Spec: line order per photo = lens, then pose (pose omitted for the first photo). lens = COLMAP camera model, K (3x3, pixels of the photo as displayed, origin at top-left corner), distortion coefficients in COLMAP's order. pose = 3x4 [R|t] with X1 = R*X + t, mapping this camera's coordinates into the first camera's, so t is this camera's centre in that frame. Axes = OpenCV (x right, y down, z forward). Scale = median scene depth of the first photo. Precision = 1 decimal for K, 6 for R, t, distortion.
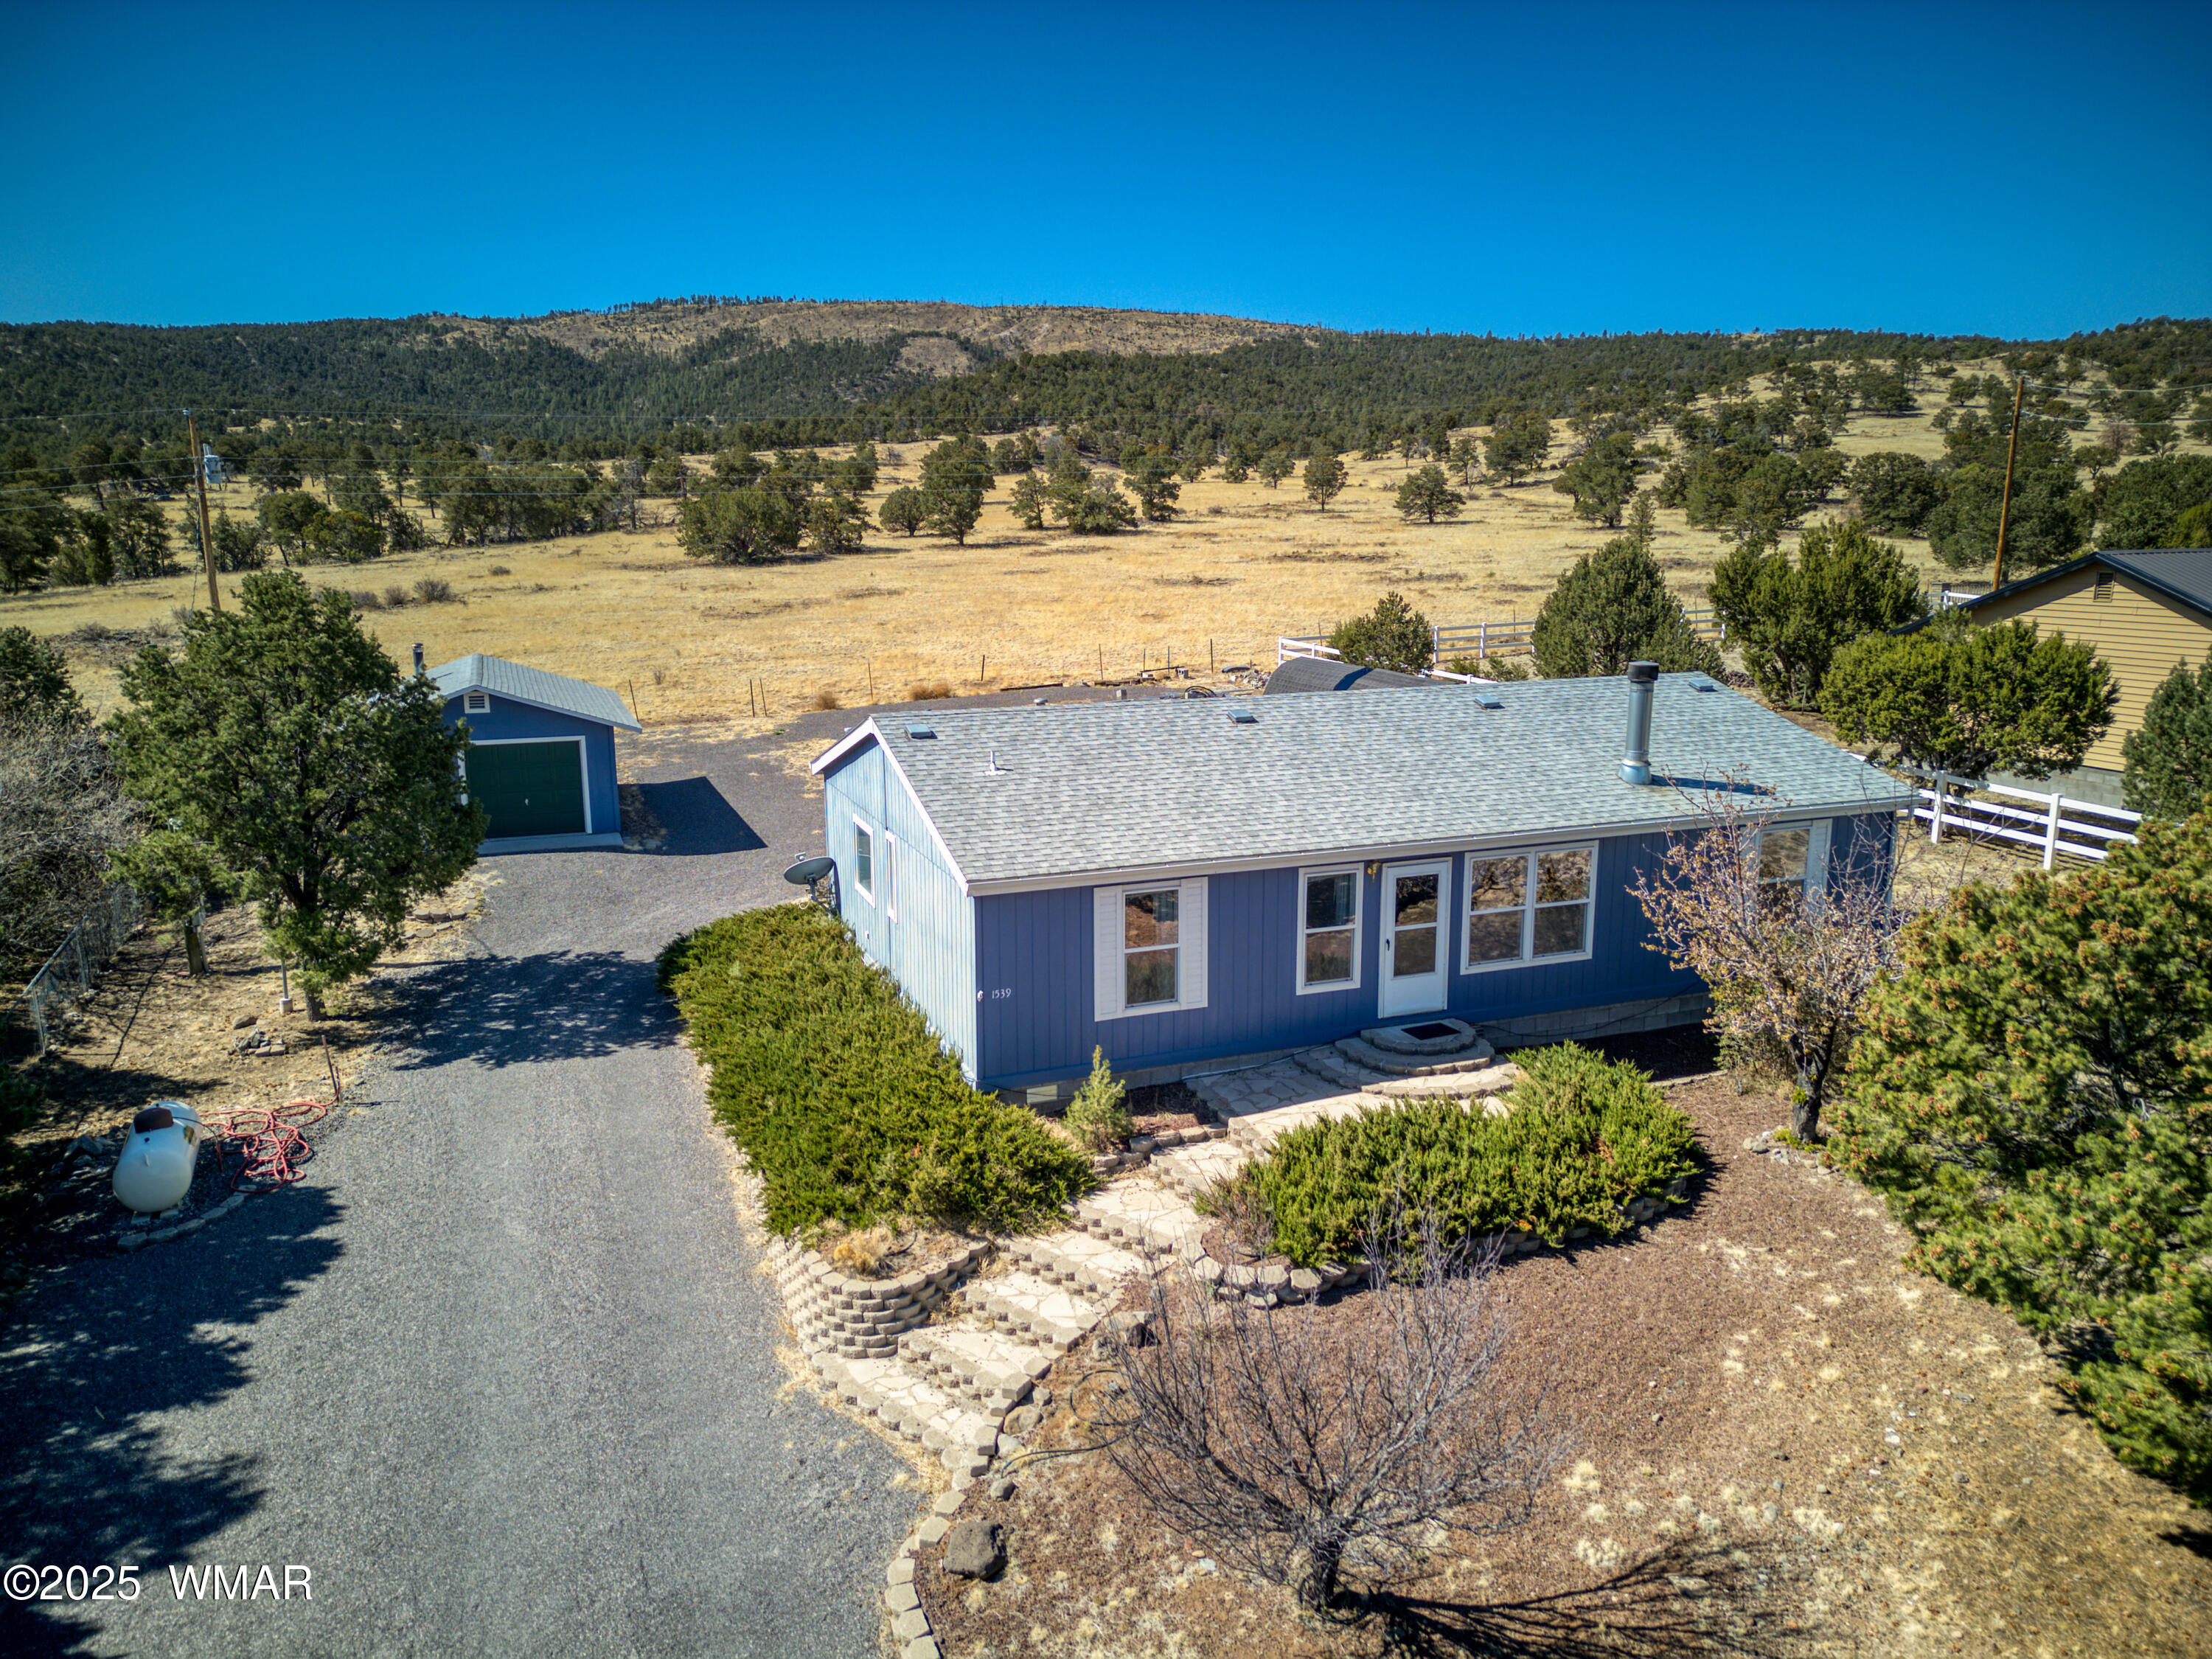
lens RADIAL K [[1519.7, 0, 1106.0], [0, 1519.7, 829.5], [0, 0, 1]] dist [0.085034, -0.061725]
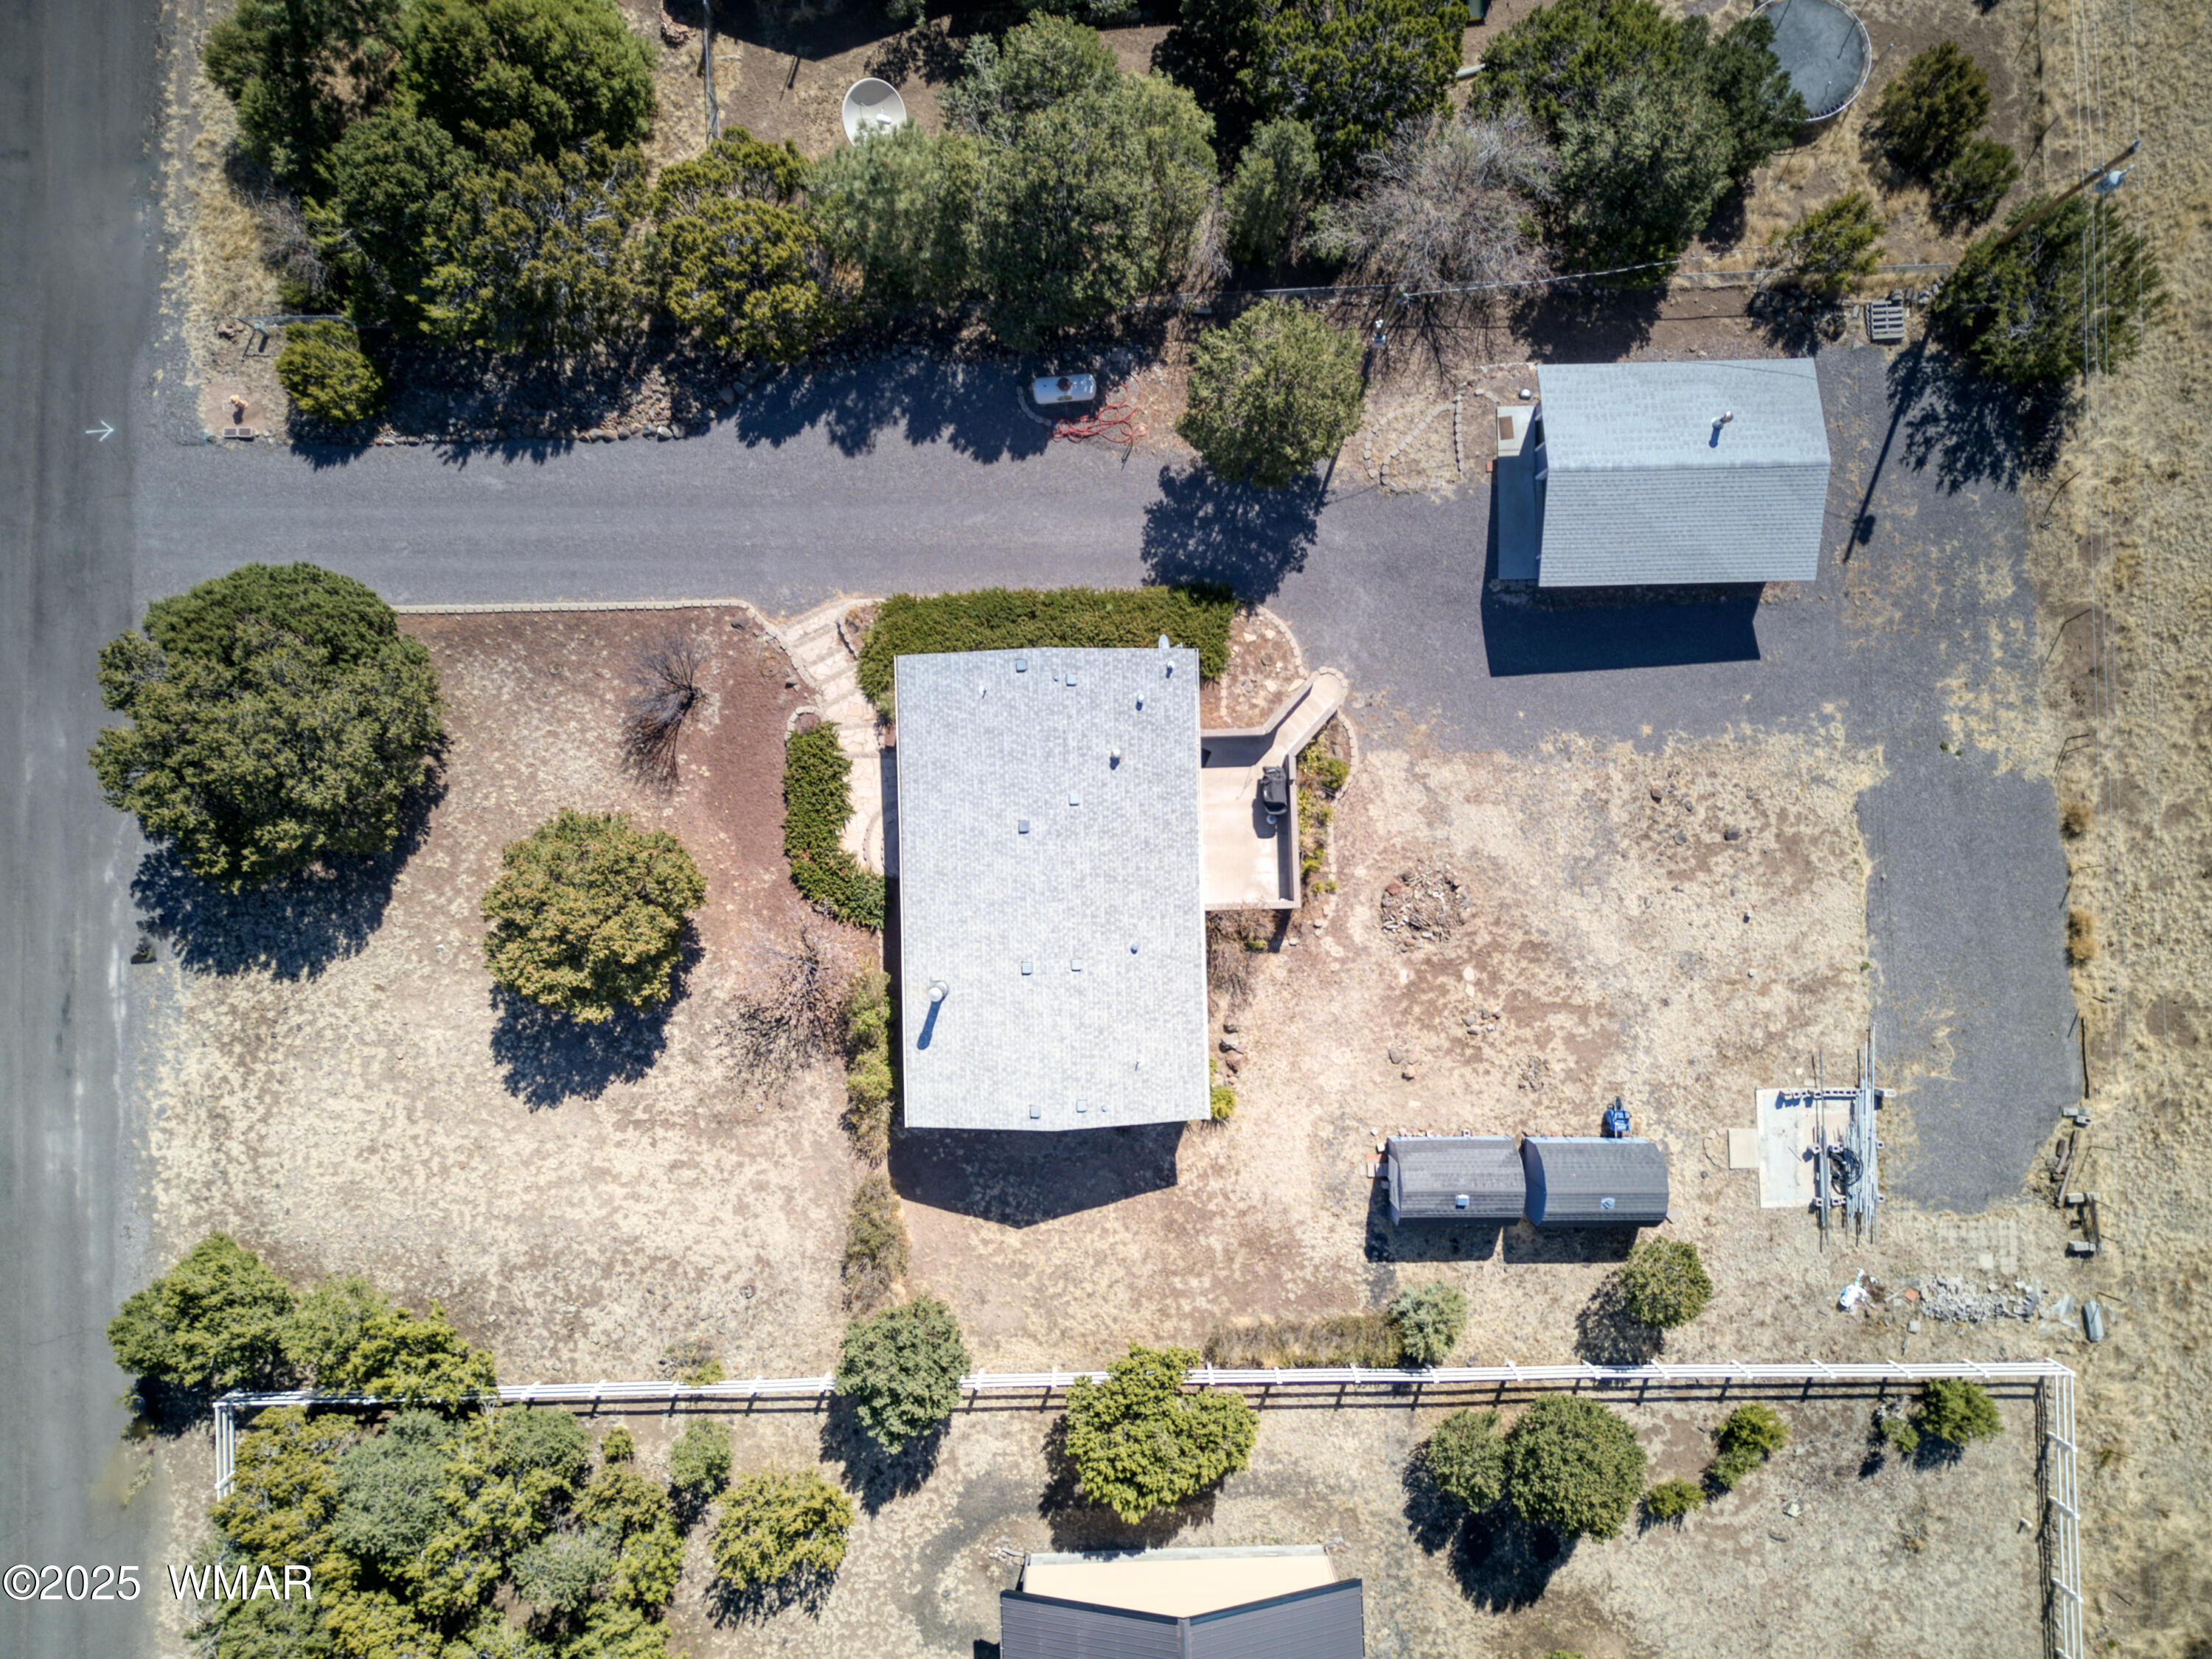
lens RADIAL K [[1519.7, 0, 1106.0], [0, 1519.7, 829.5], [0, 0, 1]] dist [0.085034, -0.061725]
pose [[-0.347799, 0.937325, 0.021421, 0.000309], [-0.189762, -0.092750, 0.977439, -0.298784], [0.918165, 0.335887, 0.210127, 0.097054]]
